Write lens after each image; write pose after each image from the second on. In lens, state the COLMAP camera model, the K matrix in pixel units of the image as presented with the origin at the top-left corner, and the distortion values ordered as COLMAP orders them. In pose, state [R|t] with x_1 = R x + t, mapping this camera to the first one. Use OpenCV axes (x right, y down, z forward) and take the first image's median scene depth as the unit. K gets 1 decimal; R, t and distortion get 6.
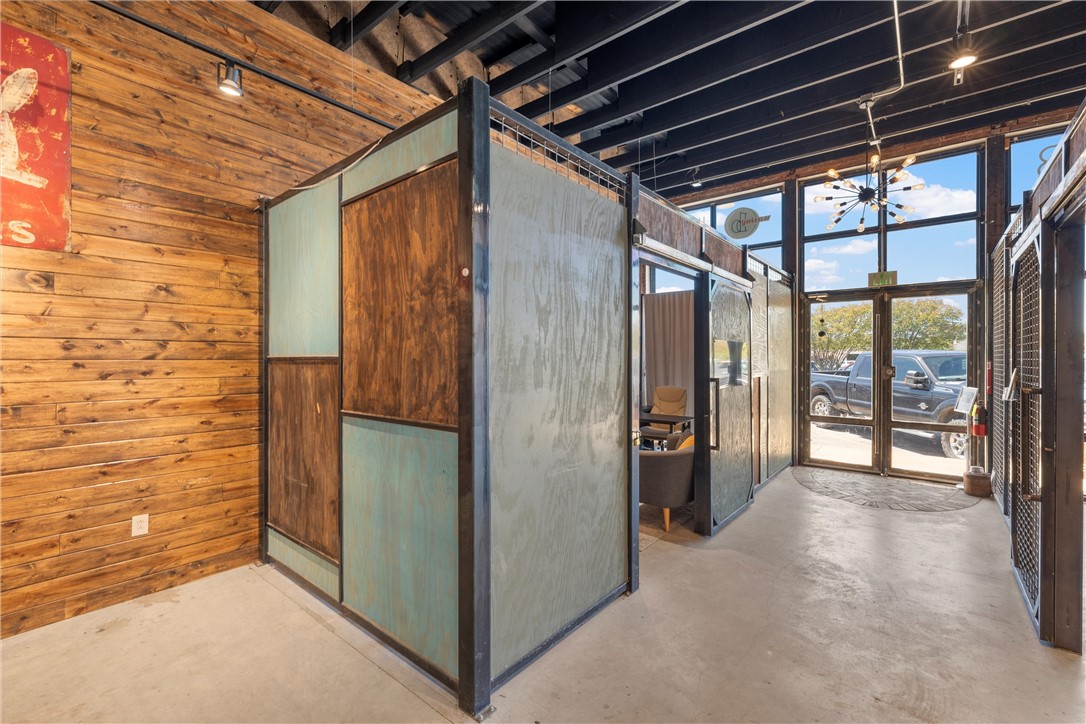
lens RADIAL K [[467.8, 0, 544.9], [0, 467.8, 359.8], [0, 0, 1]] dist [0.000324, 0.000043]
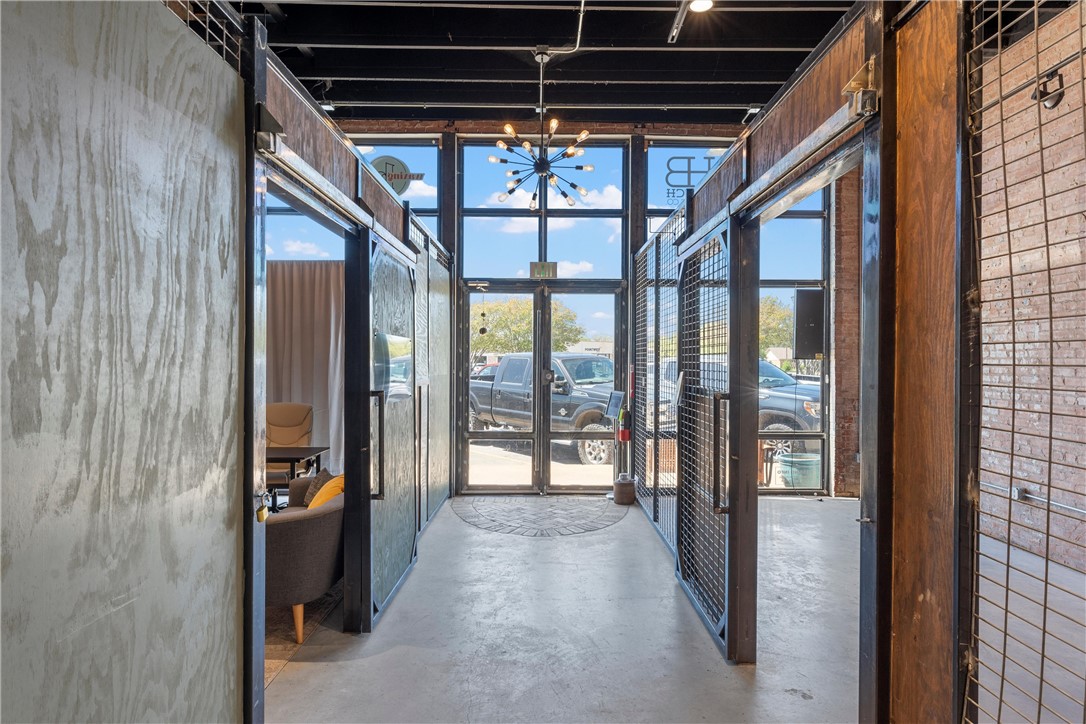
lens RADIAL K [[605.2, 0, 546.1], [0, 605.2, 360.7], [0, 0, 1]] dist [0.001979, 0.000576]
pose [[0.763873, 0.002243, 0.645363, -0.005487], [-0.000617, 0.999996, -0.002745, -0.000887], [-0.645366, 0.001698, 0.763871, 0.187265]]
